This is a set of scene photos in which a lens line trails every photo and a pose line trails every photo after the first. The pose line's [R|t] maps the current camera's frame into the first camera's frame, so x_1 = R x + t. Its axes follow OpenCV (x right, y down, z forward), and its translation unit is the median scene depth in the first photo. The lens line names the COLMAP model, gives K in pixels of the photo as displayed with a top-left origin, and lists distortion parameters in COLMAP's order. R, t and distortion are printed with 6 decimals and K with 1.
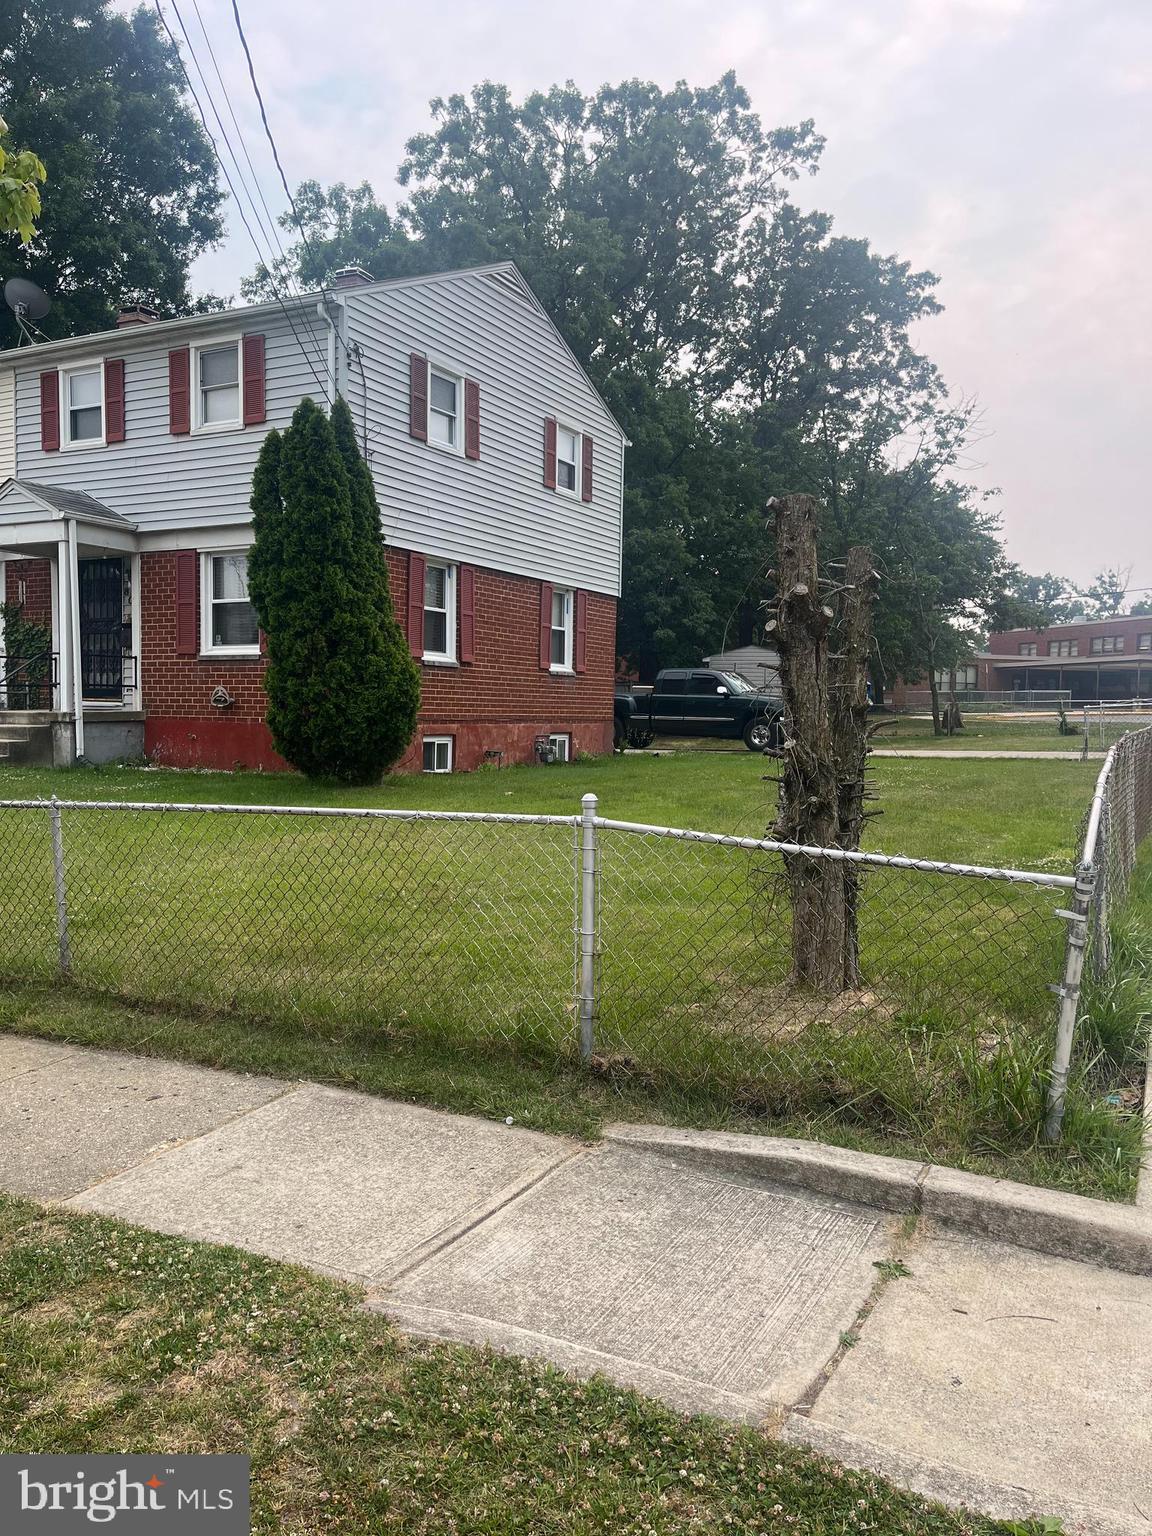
lens RADIAL K [[1153.8, 0, 559.7], [0, 1153.8, 778.2], [0, 0, 1]] dist [0.012929, 0.006485]
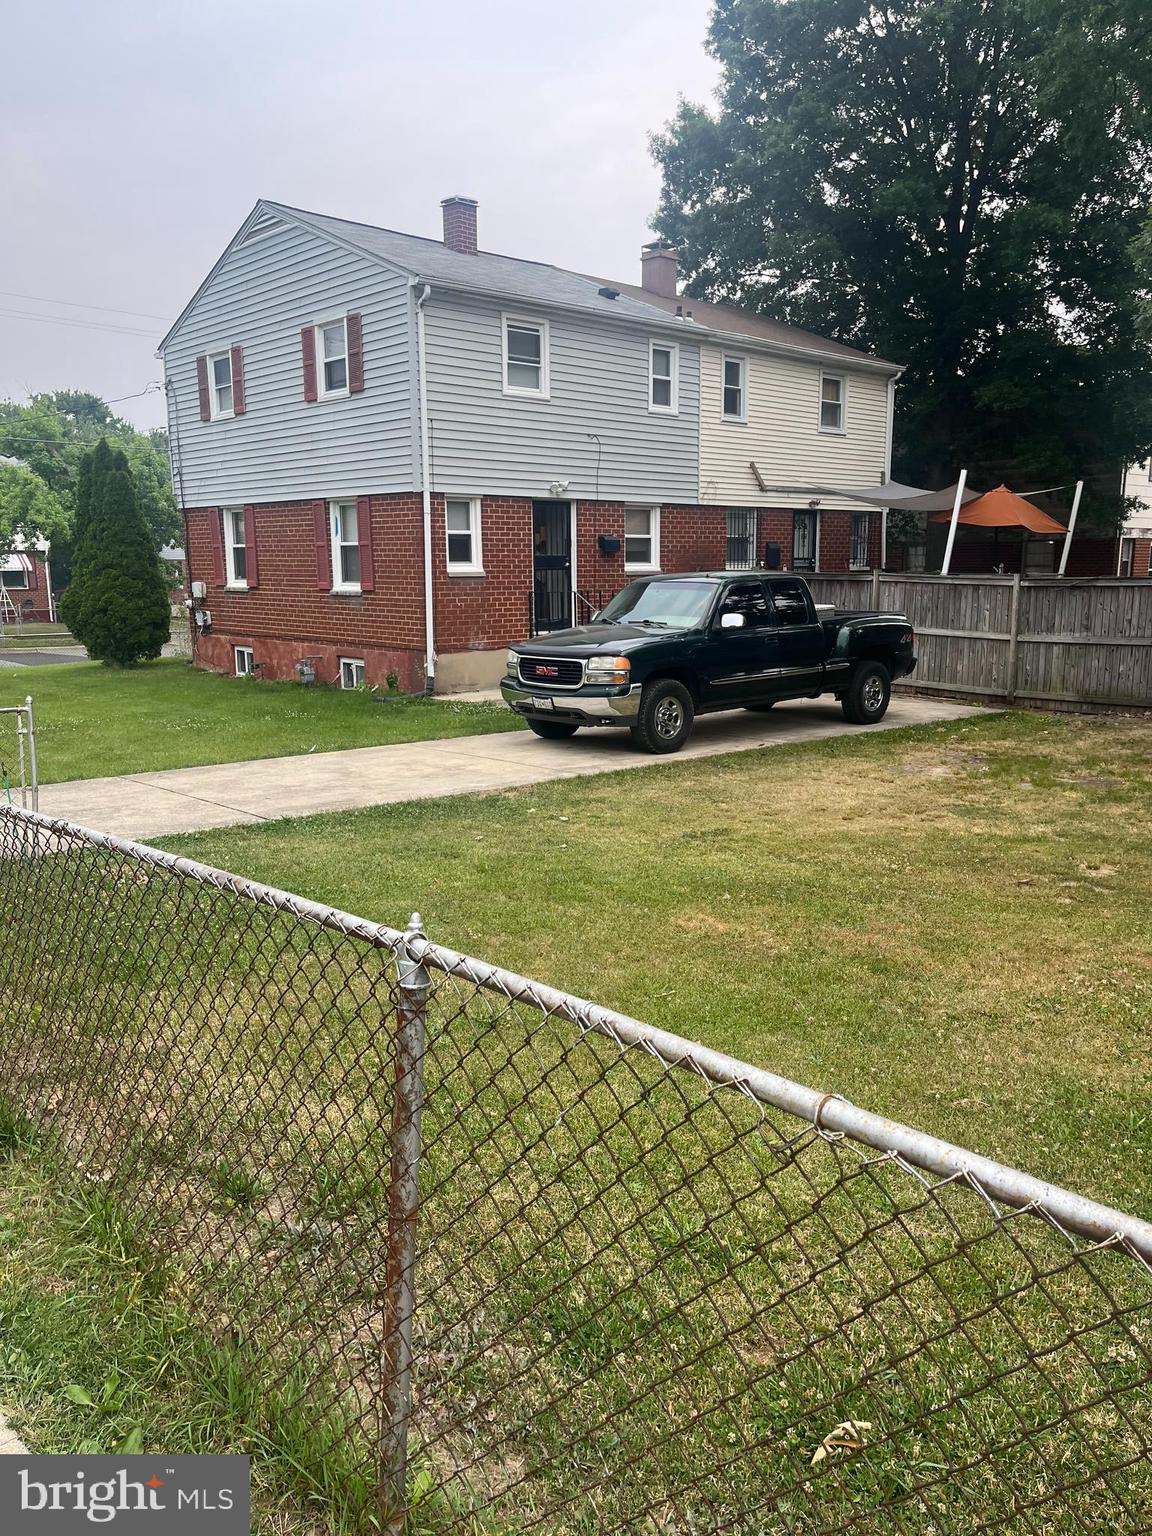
lens RADIAL K [[1169.5, 0, 576.0], [0, 1169.5, 768.0], [0, 0, 1]] dist [0.049373, 0.001926]
pose [[-0.317702, 0.144593, -0.937101, 0.948881], [-0.058713, 0.983408, 0.171643, -0.139252], [0.946371, 0.109551, -0.303941, 1.640286]]
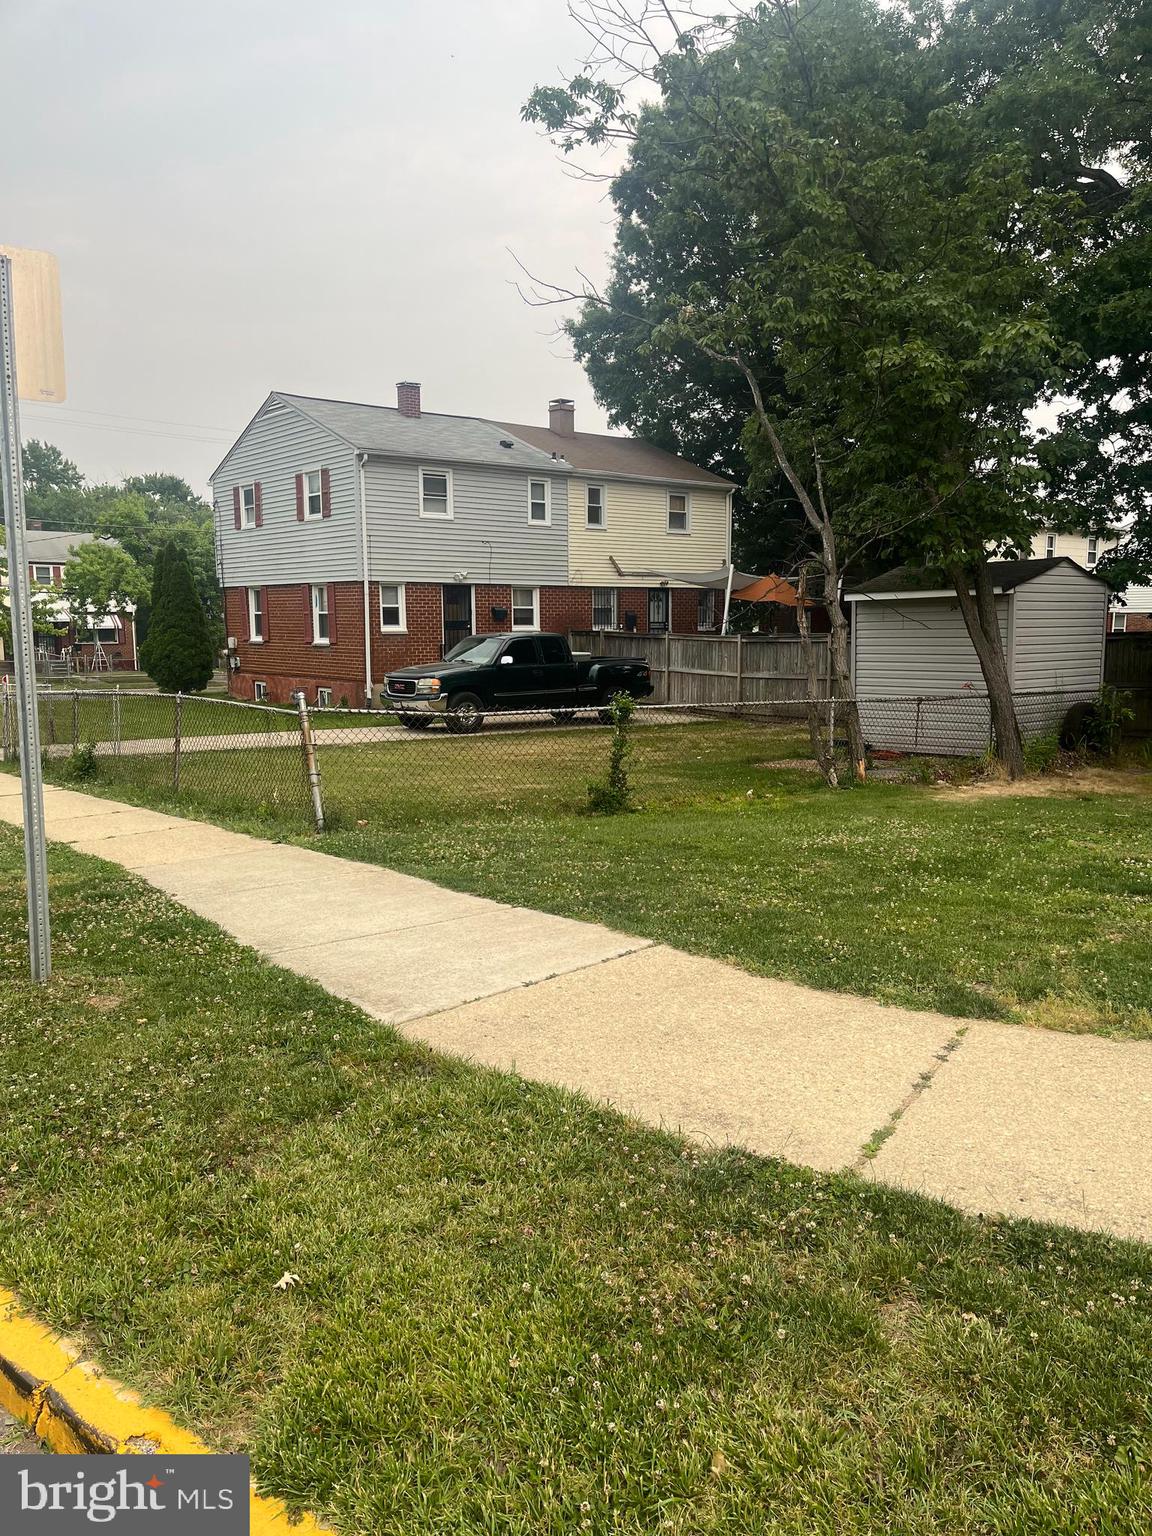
lens RADIAL K [[1171.8, 0, 568.5], [0, 1171.8, 784.7], [0, 0, 1]] dist [0.064978, 0.000416]
pose [[-0.381282, 0.108465, -0.918074, 1.376679], [-0.060458, 0.988042, 0.141839, -0.160547], [0.922480, 0.109586, -0.370165, 2.038890]]
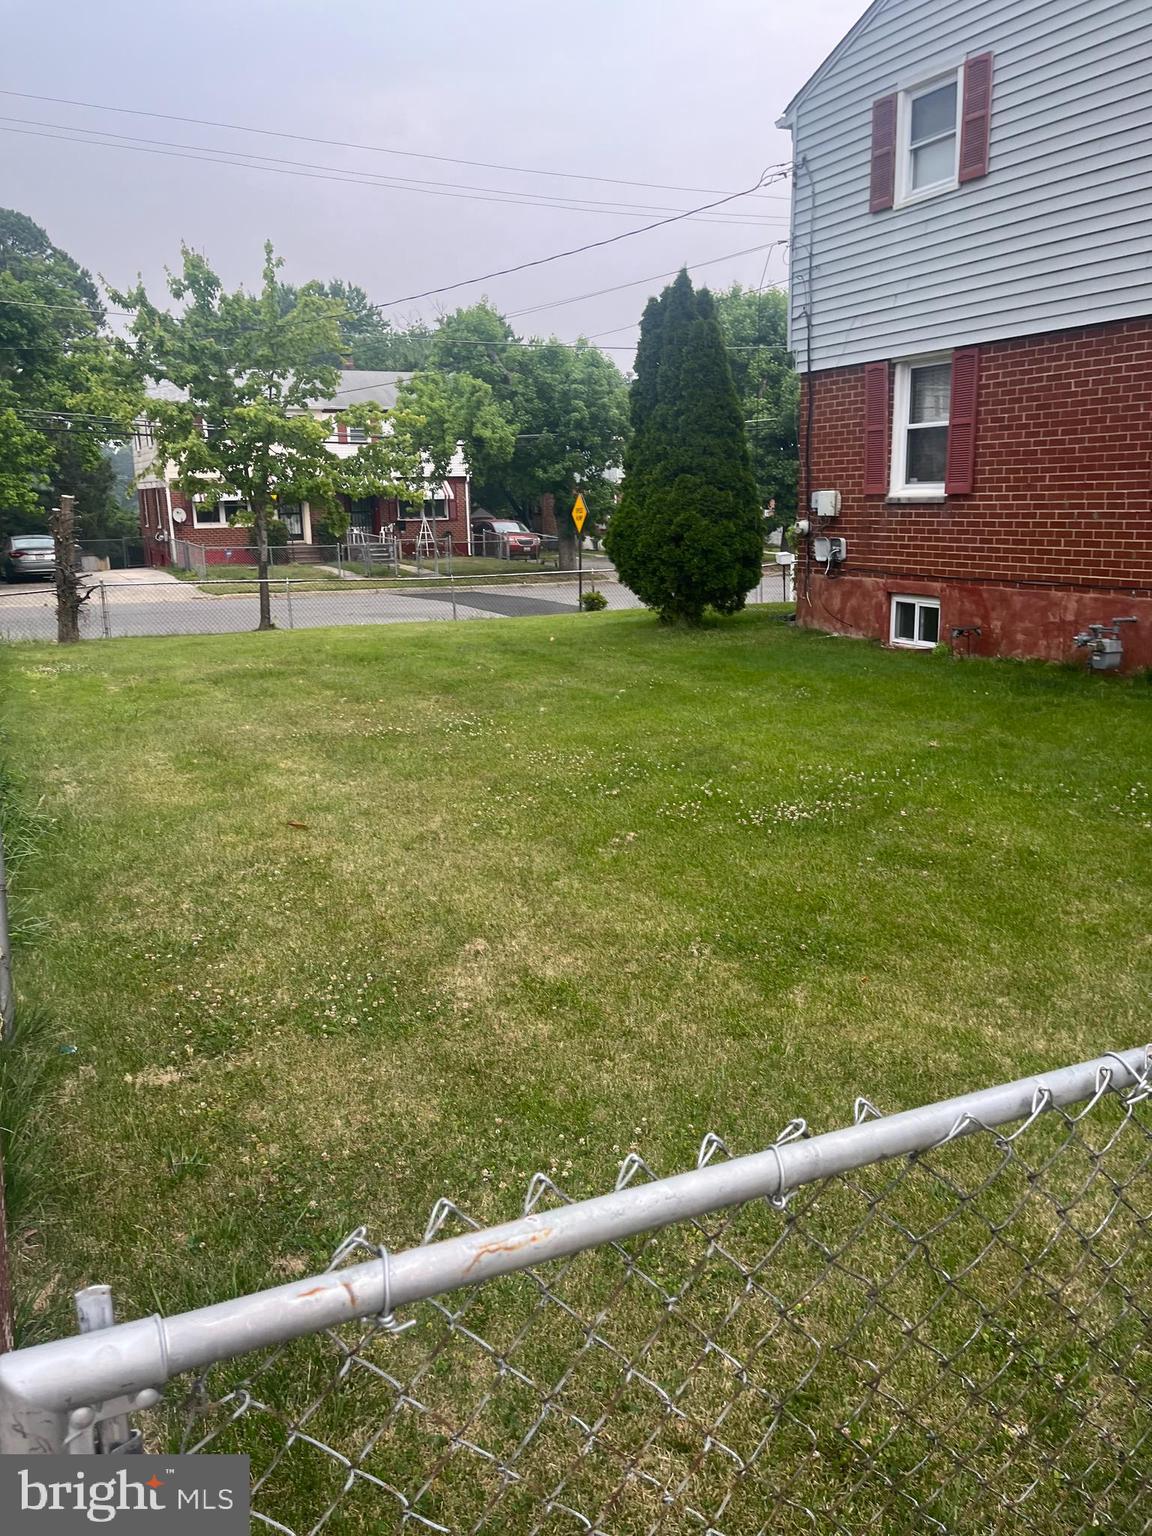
lens RADIAL K [[1158.7, 0, 576.0], [0, 1158.7, 768.0], [0, 0, 1]] dist [0.043844, -0.067150]
pose [[-0.566319, 0.179761, -0.804344, 0.619906], [-0.038889, 0.969010, 0.243942, -0.098713], [0.823268, 0.169429, -0.541778, 1.167424]]
